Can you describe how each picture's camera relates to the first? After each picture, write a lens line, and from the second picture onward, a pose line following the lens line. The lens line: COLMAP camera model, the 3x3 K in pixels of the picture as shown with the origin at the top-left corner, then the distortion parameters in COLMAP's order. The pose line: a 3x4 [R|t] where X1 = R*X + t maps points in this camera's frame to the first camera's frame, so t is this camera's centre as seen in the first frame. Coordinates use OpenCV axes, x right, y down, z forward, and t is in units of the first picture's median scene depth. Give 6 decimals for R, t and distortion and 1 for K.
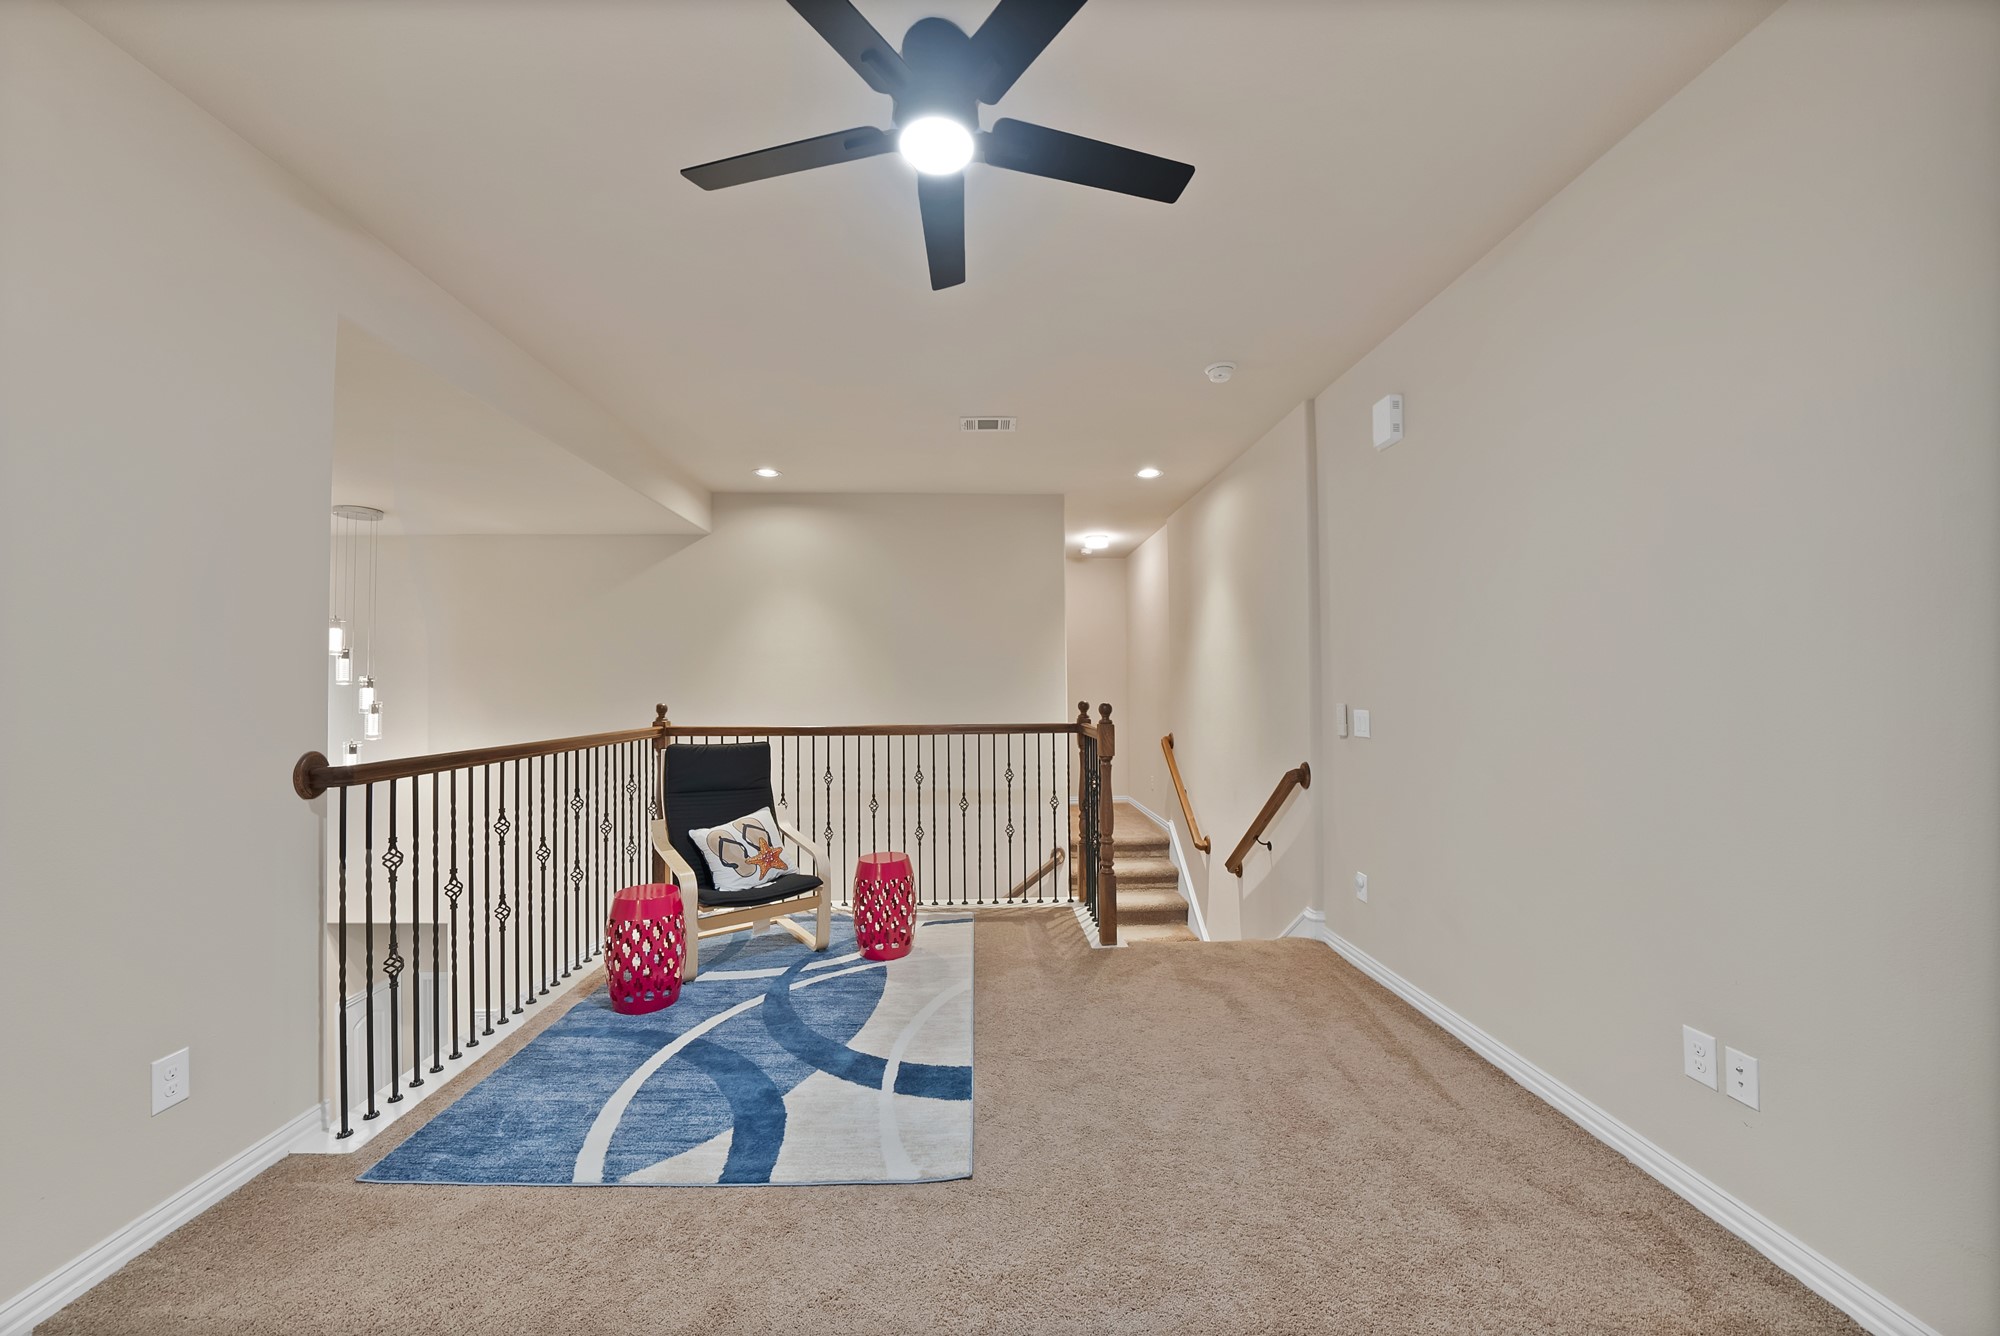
lens RADIAL K [[713.6, 0, 998.1], [0, 713.6, 670.9], [0, 0, 1]] dist [-0.020530, 0.000227]
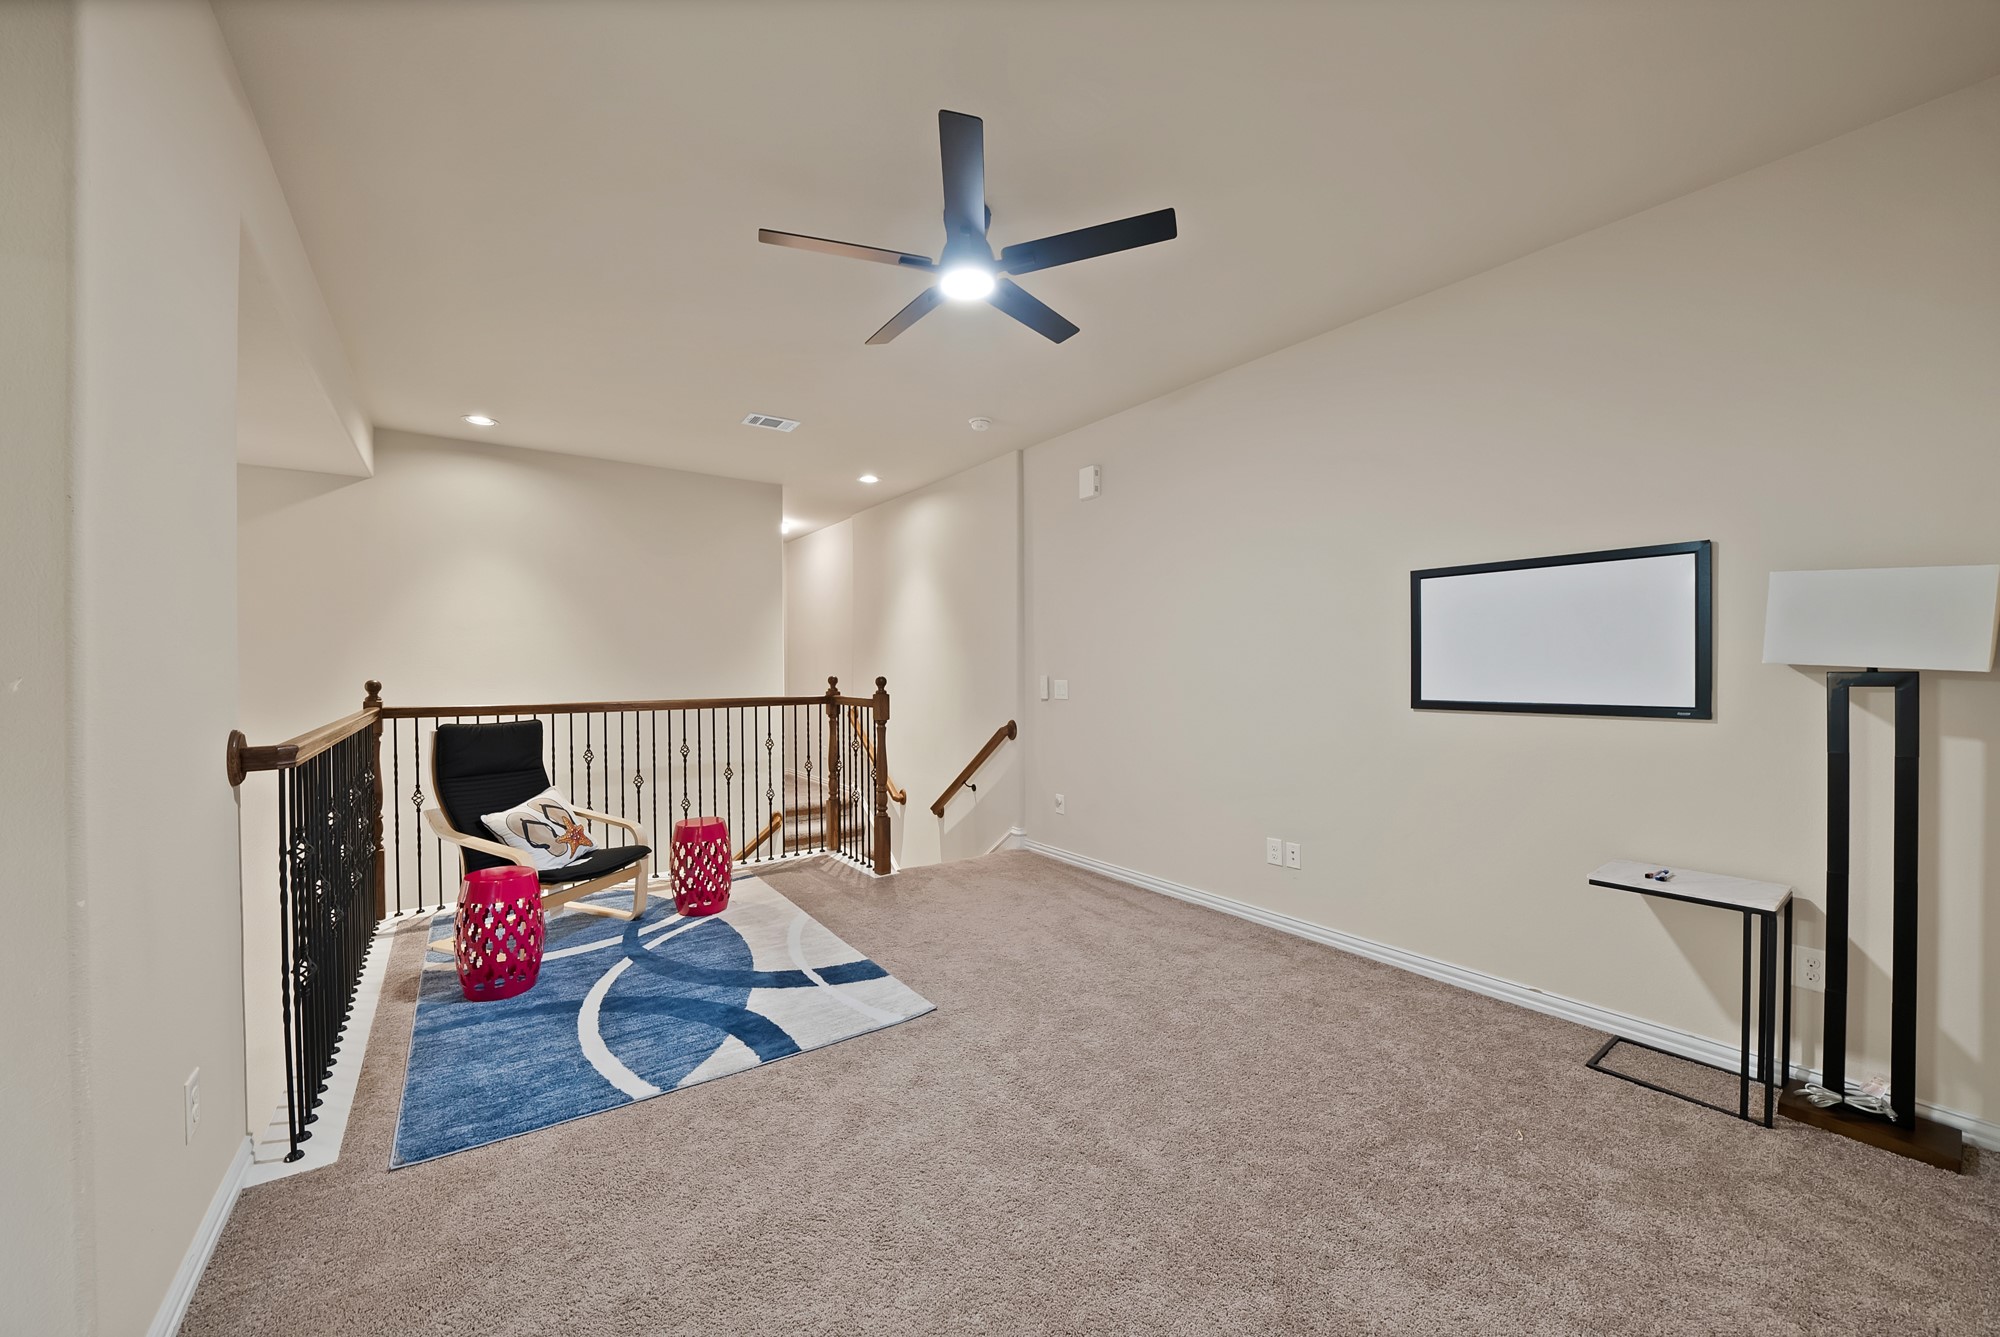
lens RADIAL K [[726.8, 0, 966.9], [0, 726.8, 669.8], [0, 0, 1]] dist [-0.021016, 0.000089]
pose [[0.844982, 0.001396, 0.534793, -0.412667], [-0.014661, 0.999681, 0.020555, 0.006576], [-0.534594, -0.025209, 0.844733, -0.125881]]
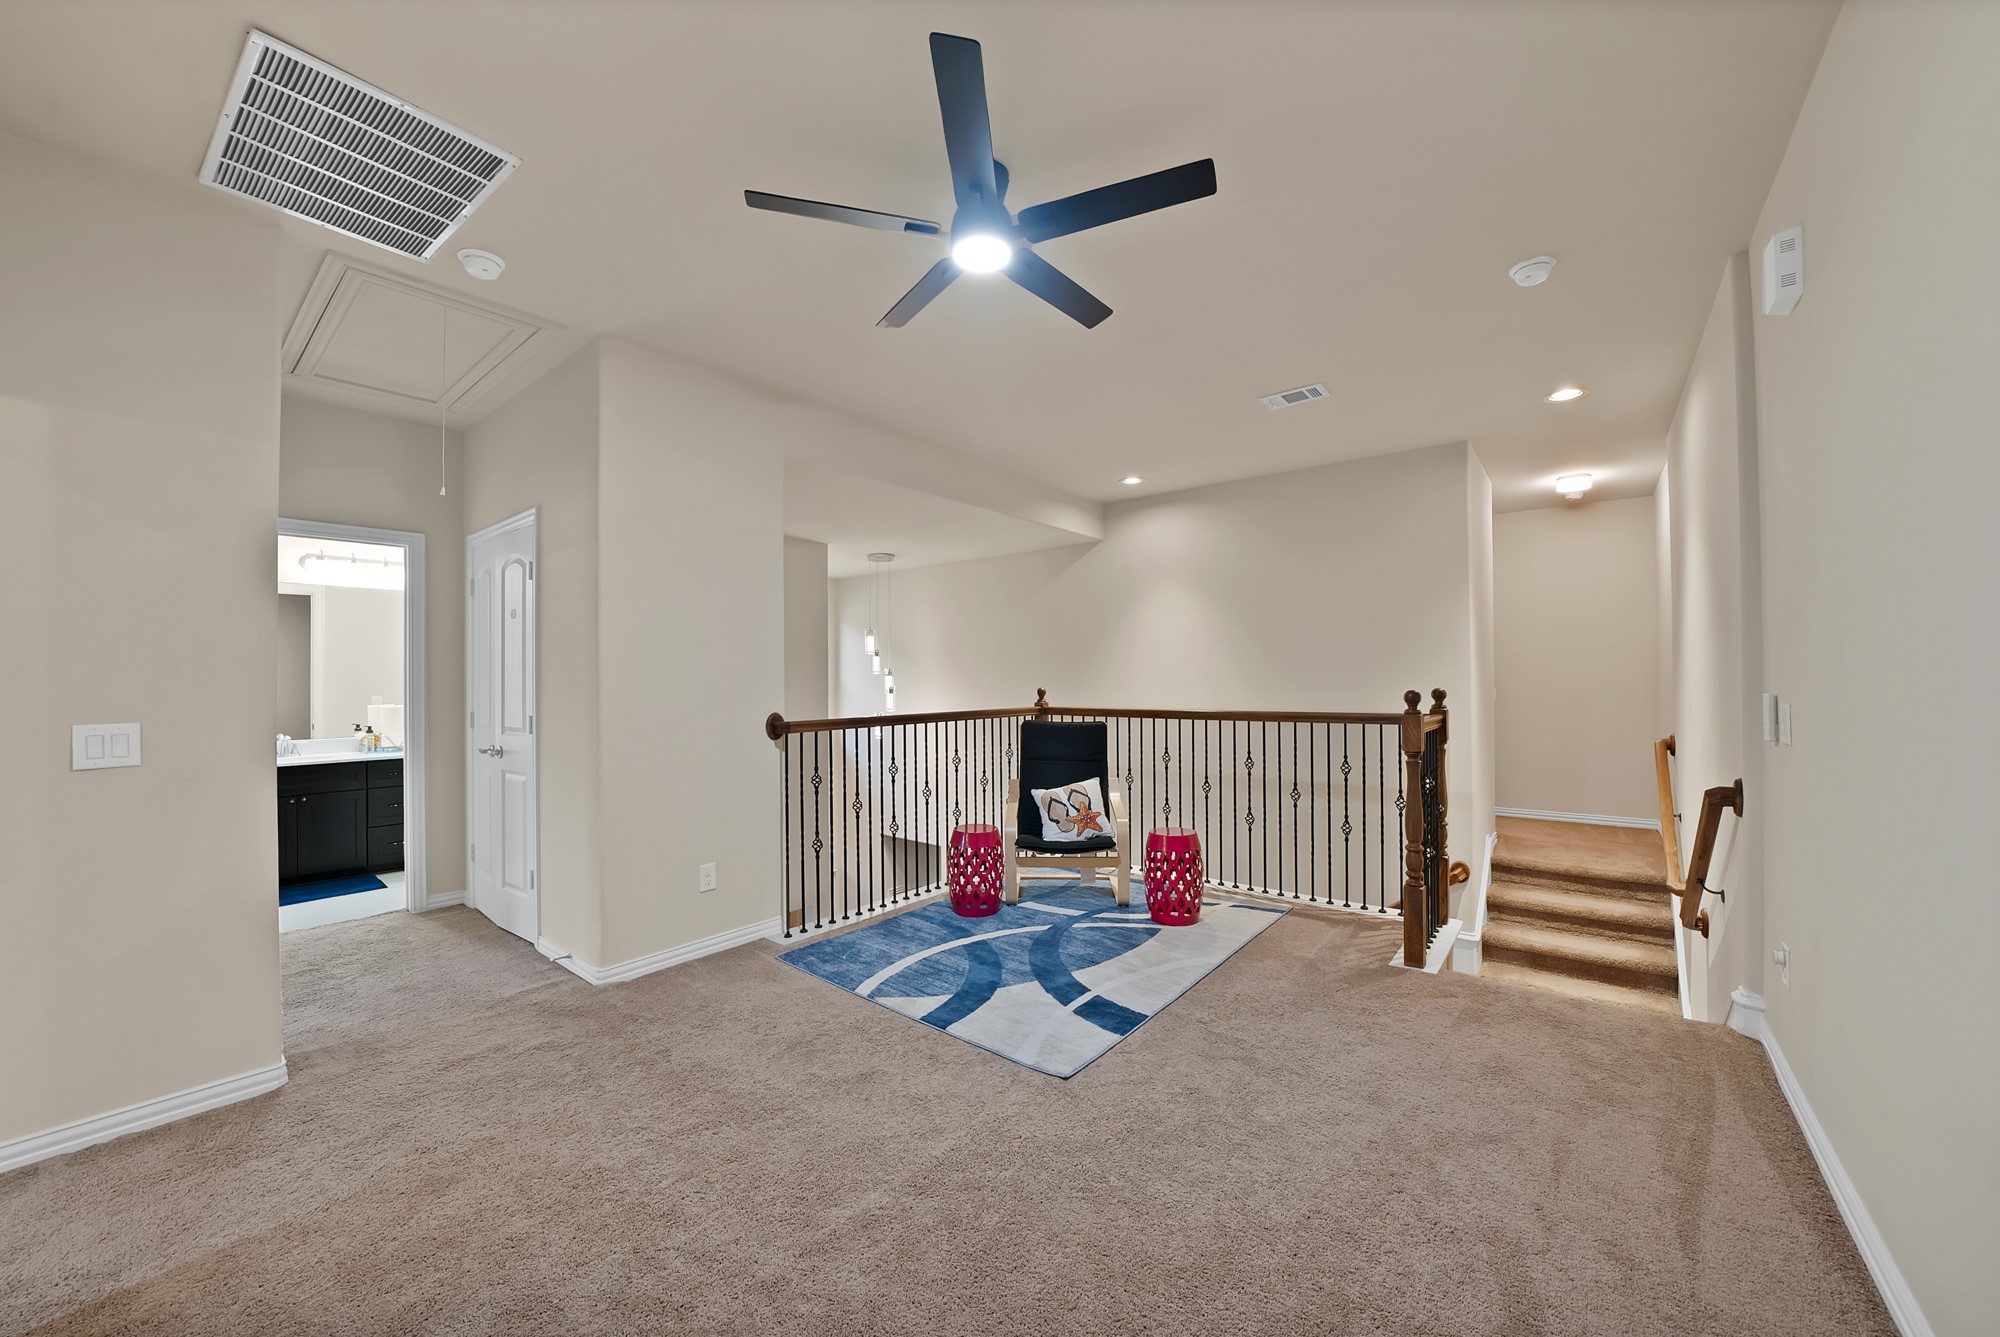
lens RADIAL K [[730.7, 0, 1001.3], [0, 730.7, 674.3], [0, 0, 1]] dist [-0.022510, 0.000014]
pose [[0.753869, -0.004203, -0.657011, 0.378148], [0.019069, 0.999698, 0.015484, 0.001963], [0.656748, -0.024201, 0.753722, 0.004488]]
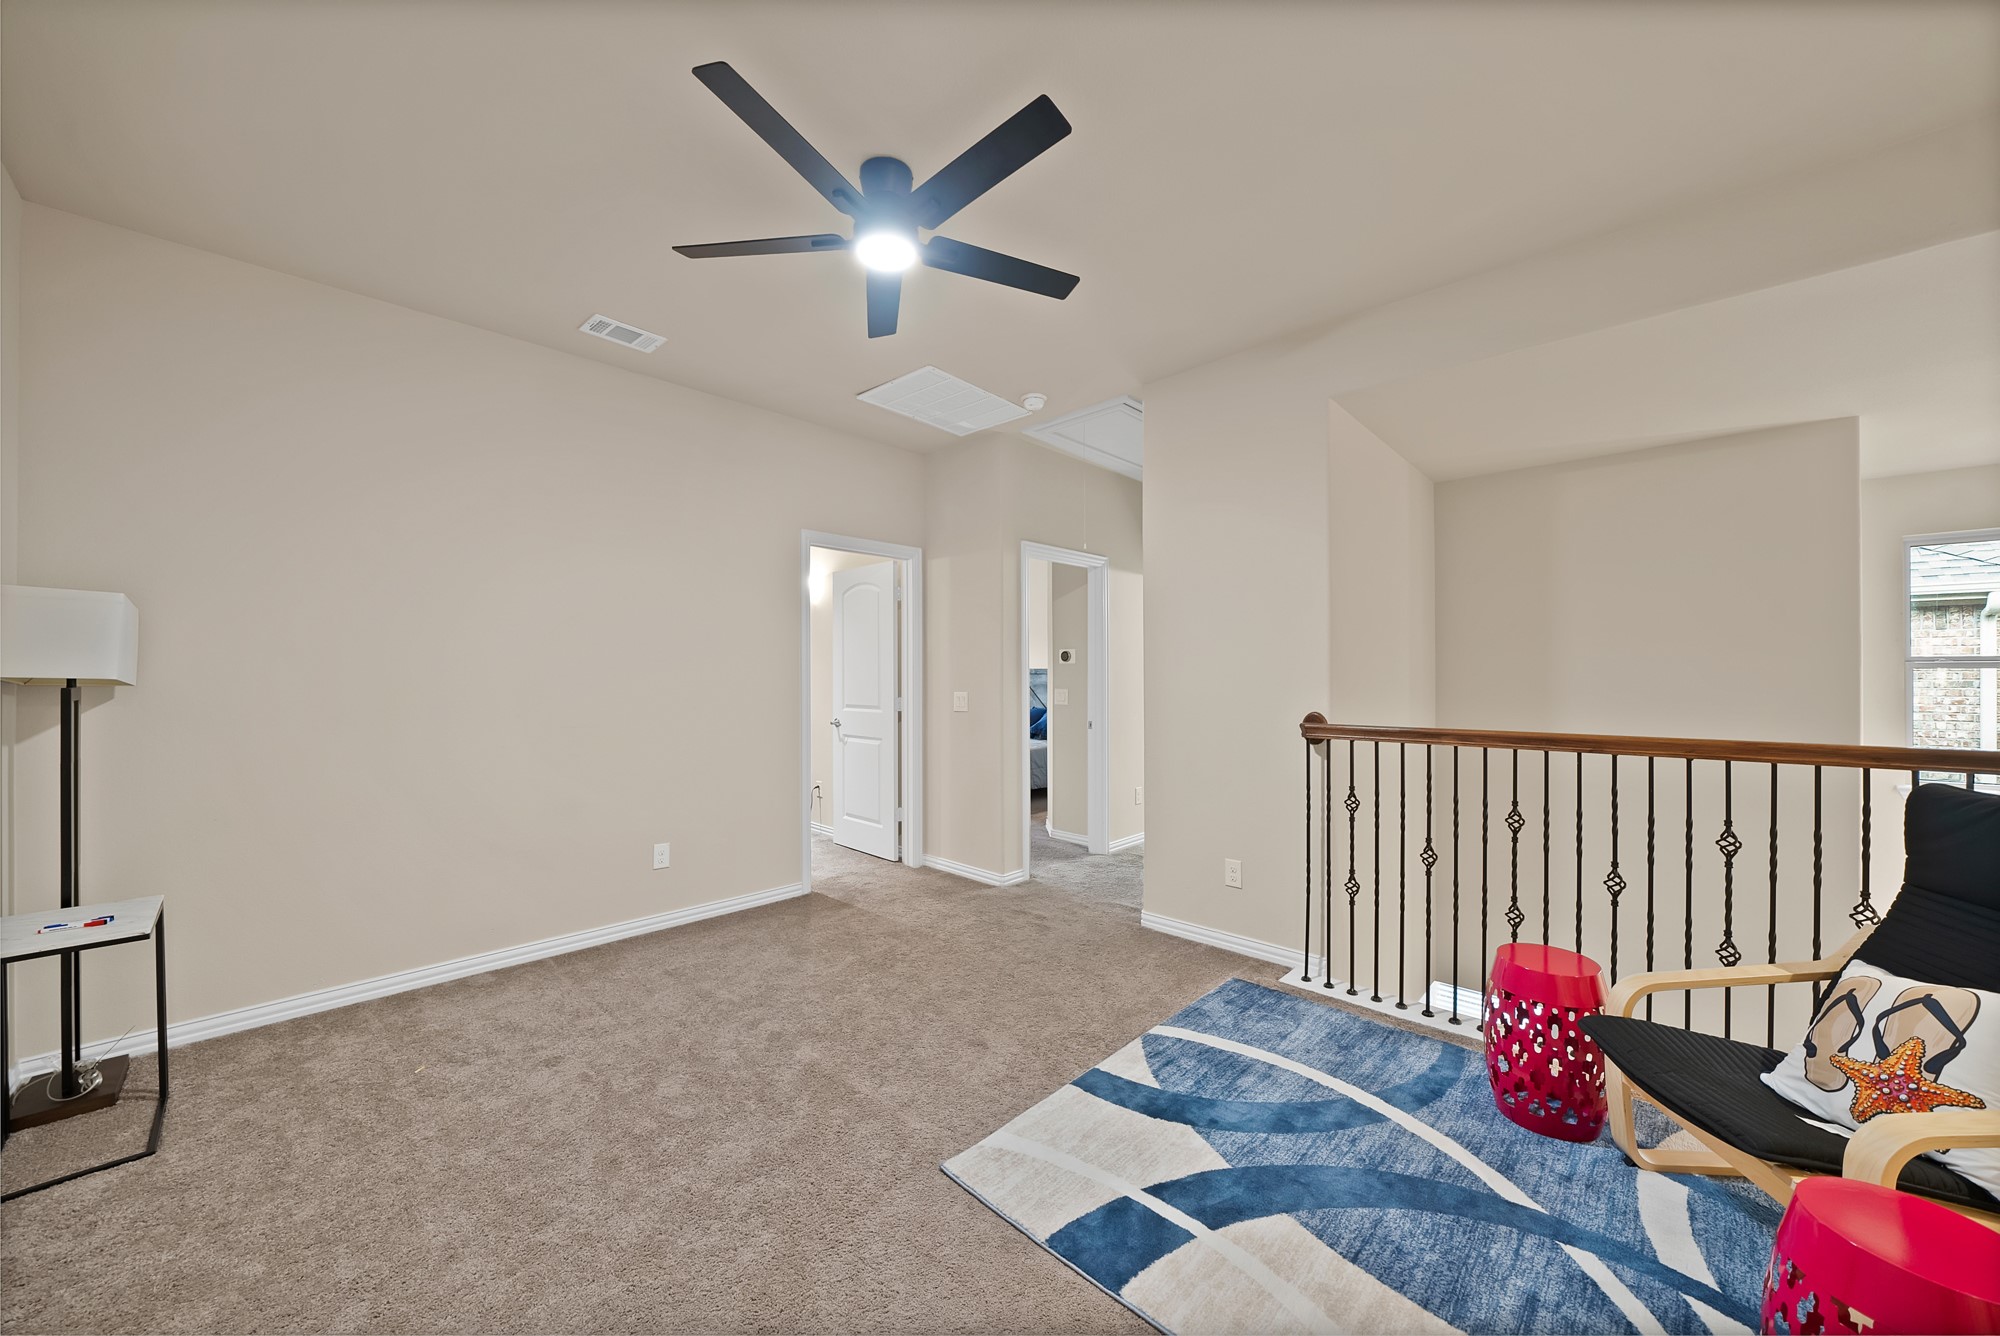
lens RADIAL K [[713.6, 0, 998.1], [0, 713.6, 670.9], [0, 0, 1]] dist [-0.020530, 0.000227]
pose [[-0.716979, 0.001062, -0.697094, 0.316522], [0.020890, 0.999582, -0.019962, 0.027230], [0.696782, -0.028874, -0.716702, 0.963545]]
